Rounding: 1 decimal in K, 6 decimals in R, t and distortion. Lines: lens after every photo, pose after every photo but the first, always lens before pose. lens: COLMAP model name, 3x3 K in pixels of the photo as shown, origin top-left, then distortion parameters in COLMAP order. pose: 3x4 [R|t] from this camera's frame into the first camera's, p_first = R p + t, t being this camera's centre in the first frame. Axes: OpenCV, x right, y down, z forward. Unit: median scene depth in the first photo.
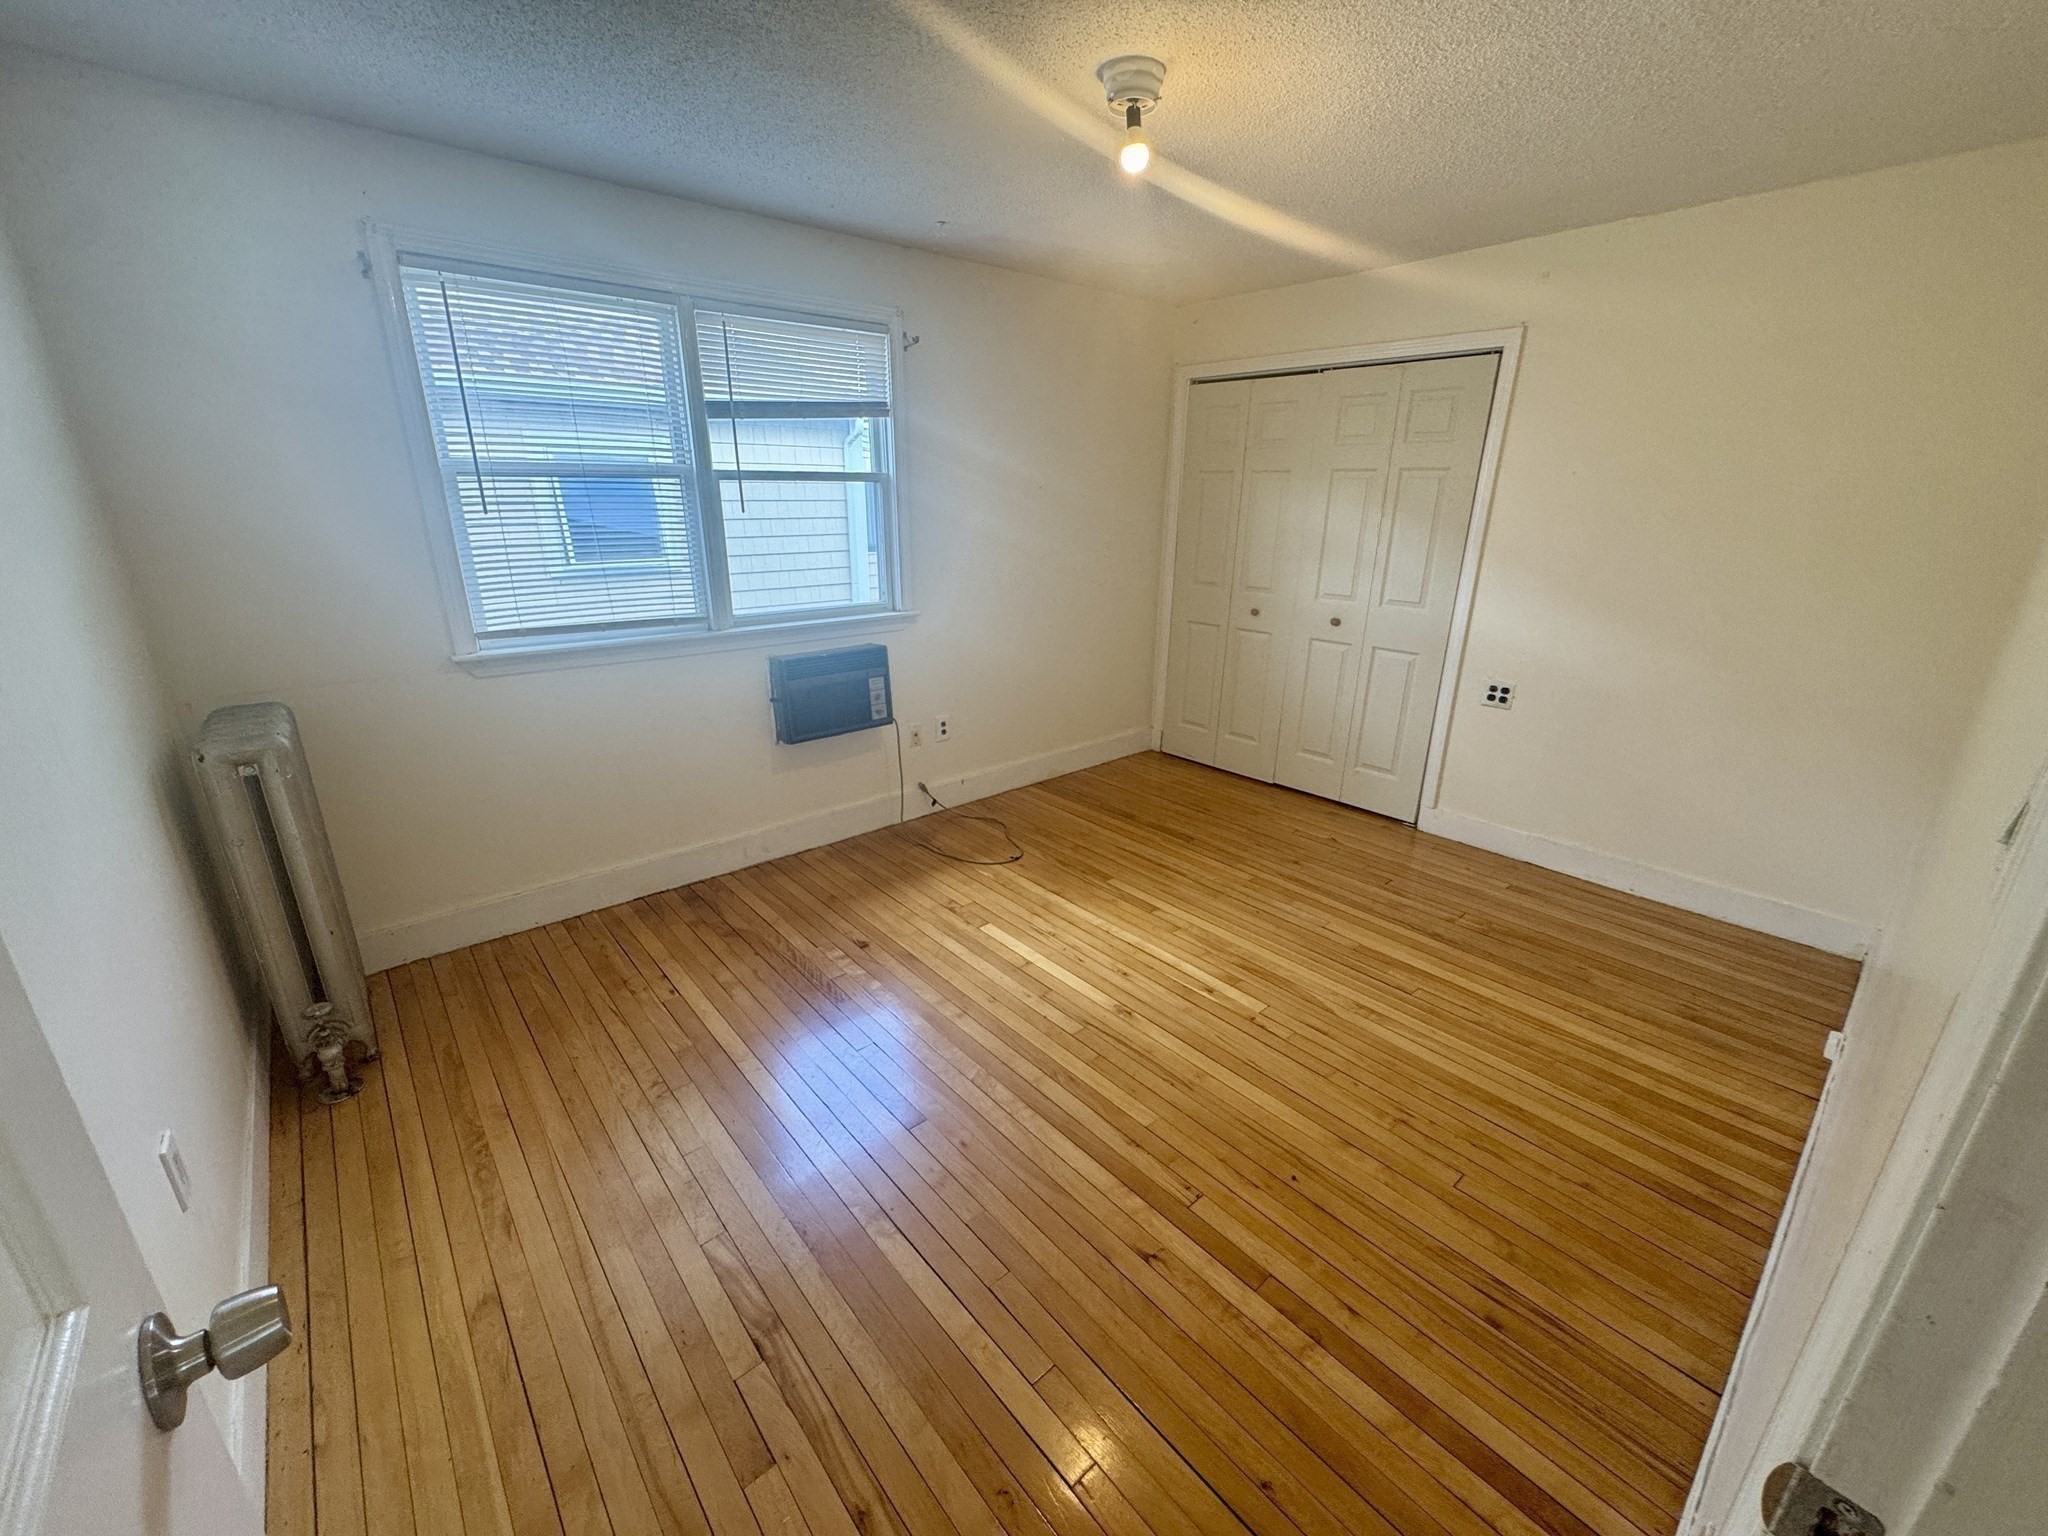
lens RADIAL K [[821.1, 0, 1021.9], [0, 821.1, 765.1], [0, 0, 1]] dist [0.000474, 0.000370]
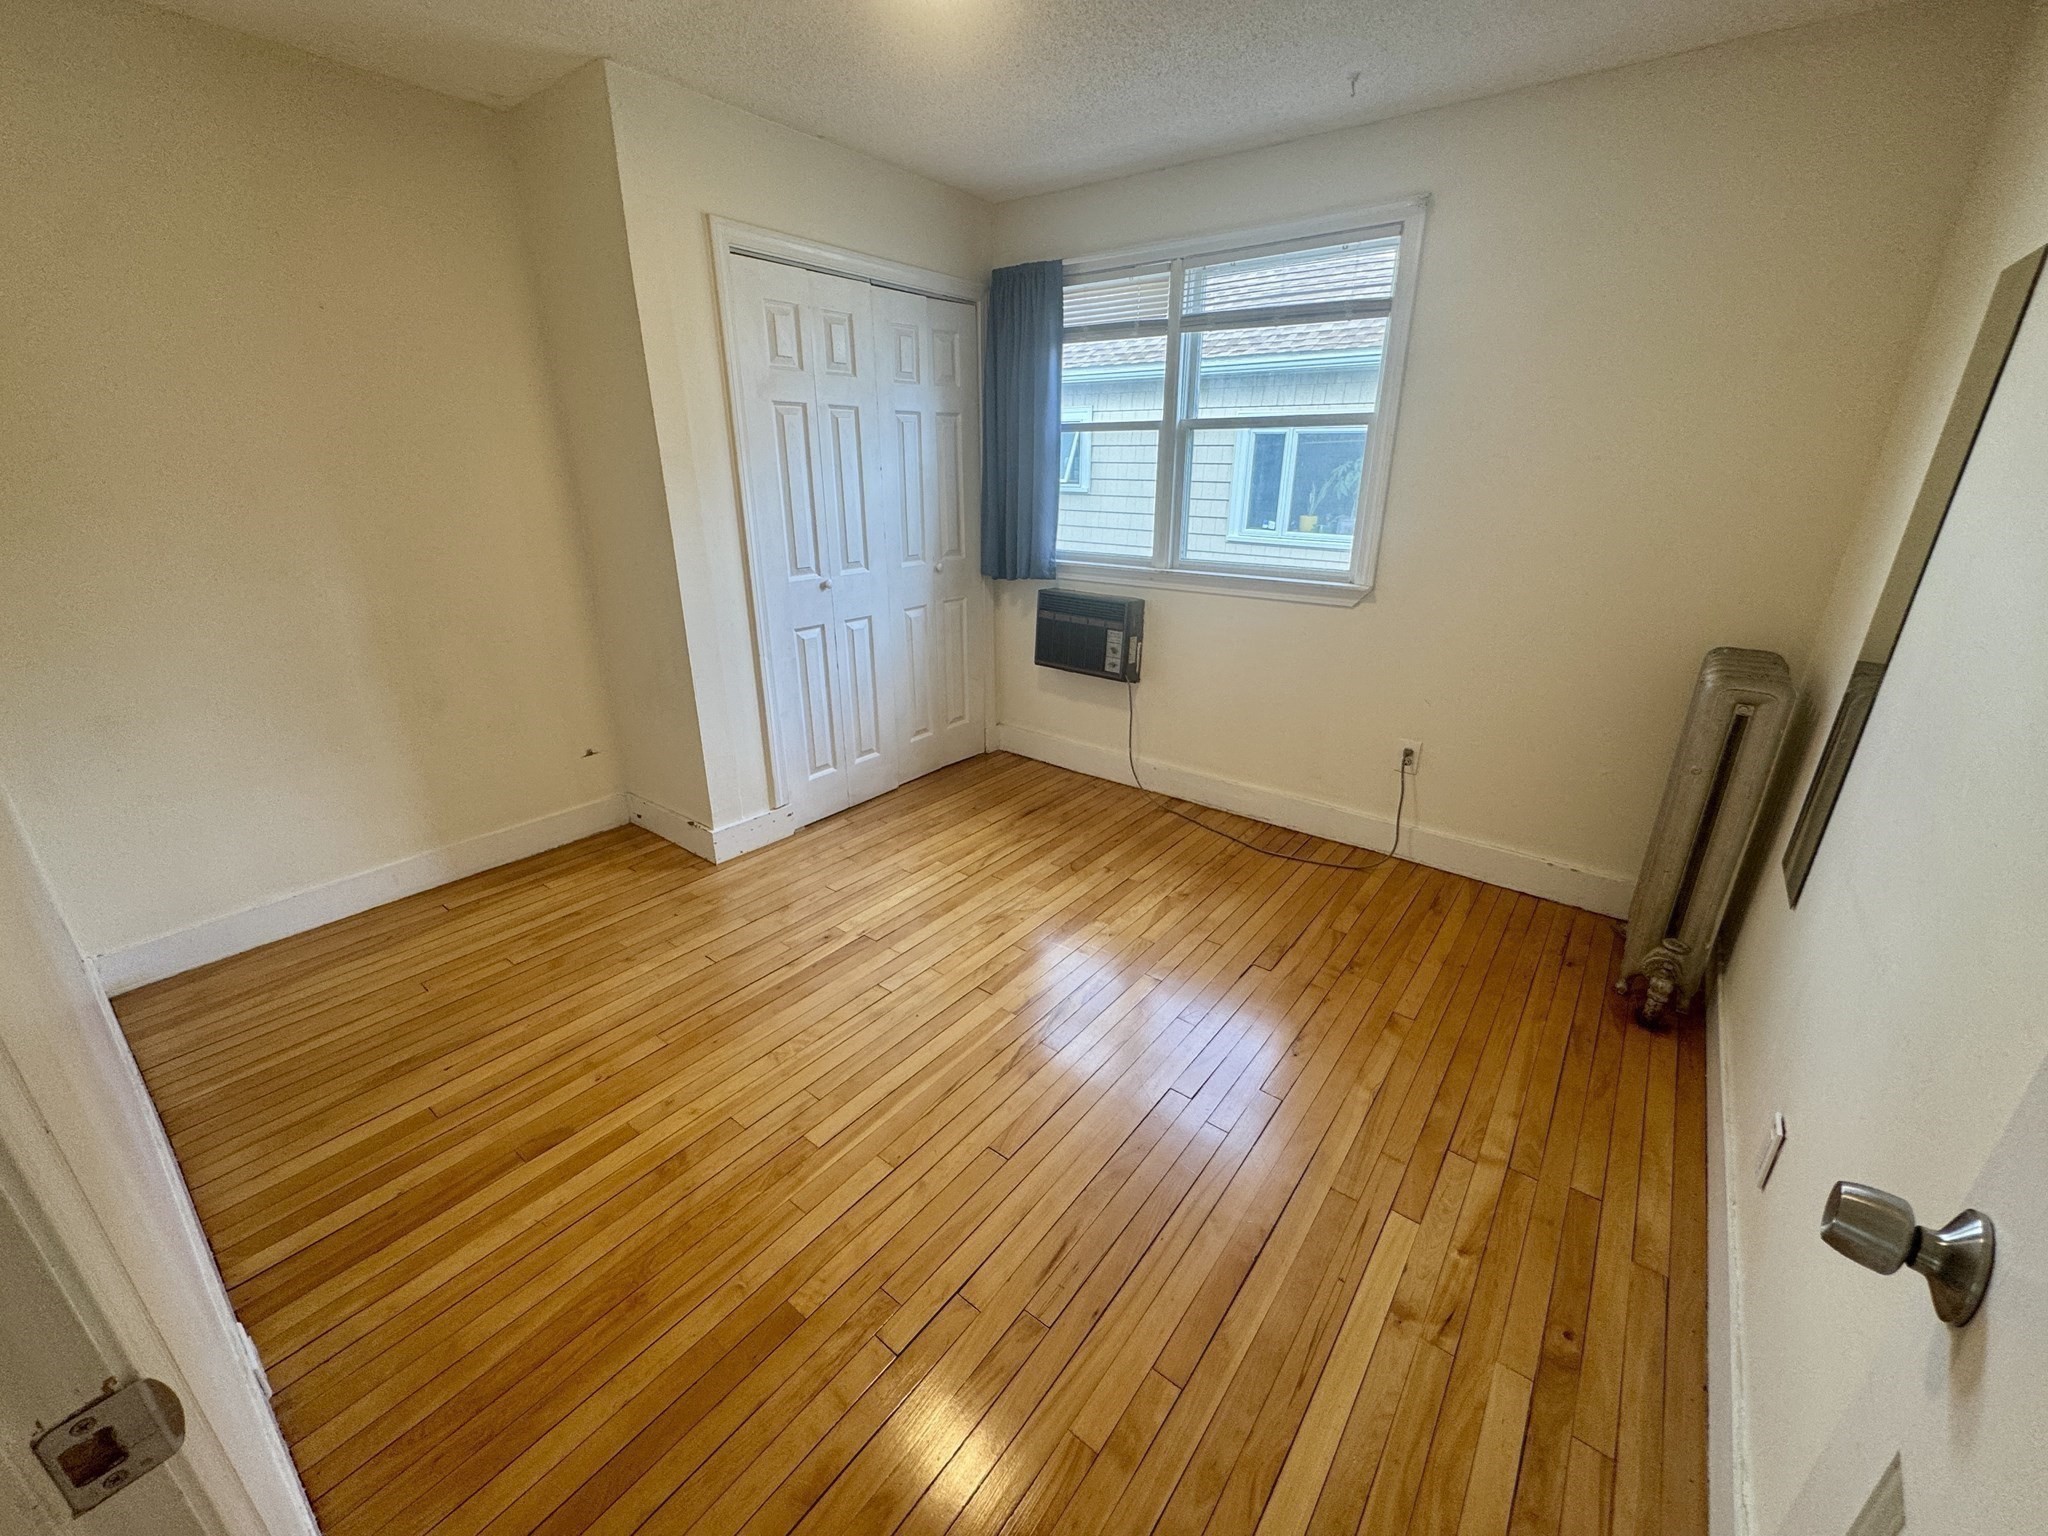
lens RADIAL K [[821.1, 0, 1021.9], [0, 821.1, 765.1], [0, 0, 1]] dist [0.000474, 0.000370]
pose [[0.196008, 0.349723, -0.916119, 0.761242], [-0.313669, 0.907517, 0.279328, -0.198800], [0.929082, 0.232608, 0.287578, 0.641838]]
